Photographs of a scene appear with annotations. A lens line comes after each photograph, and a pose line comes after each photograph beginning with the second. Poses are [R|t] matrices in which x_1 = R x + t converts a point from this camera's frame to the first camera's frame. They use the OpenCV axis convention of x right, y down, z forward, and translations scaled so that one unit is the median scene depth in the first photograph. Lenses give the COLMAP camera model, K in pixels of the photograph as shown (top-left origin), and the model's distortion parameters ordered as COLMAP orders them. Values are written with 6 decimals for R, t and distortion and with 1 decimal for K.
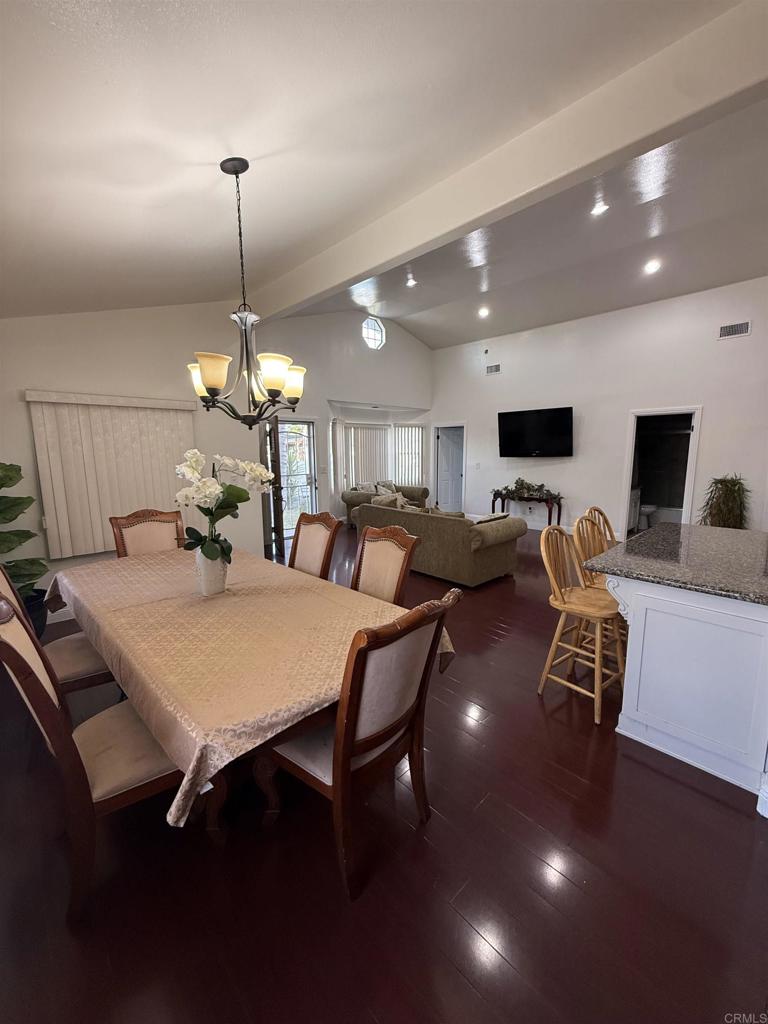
lens RADIAL K [[407.1, 0, 386.0], [0, 407.1, 512.5], [0, 0, 1]] dist [-0.001774, -0.000451]
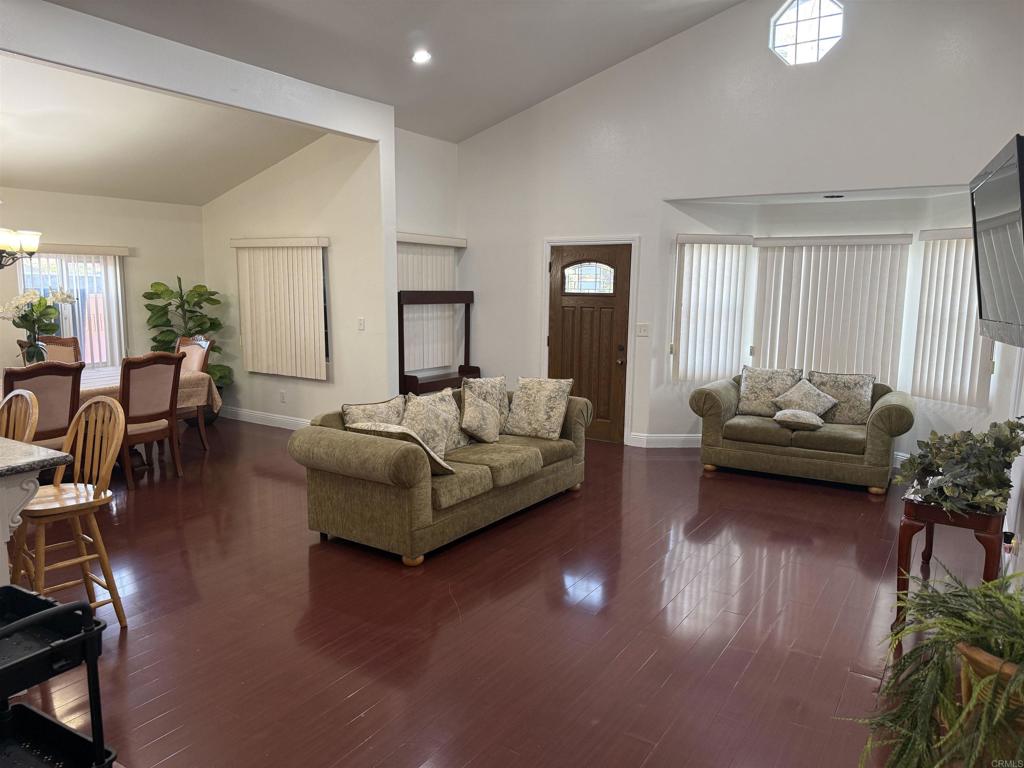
lens RADIAL K [[718.9, 0, 514.0], [0, 718.9, 385.5], [0, 0, 1]] dist [0.074085, -0.030665]
pose [[0.237211, 0.143742, -0.960765, 1.377196], [-0.166239, 0.980411, 0.105637, -0.192848], [0.957129, 0.134658, 0.256460, 1.085433]]
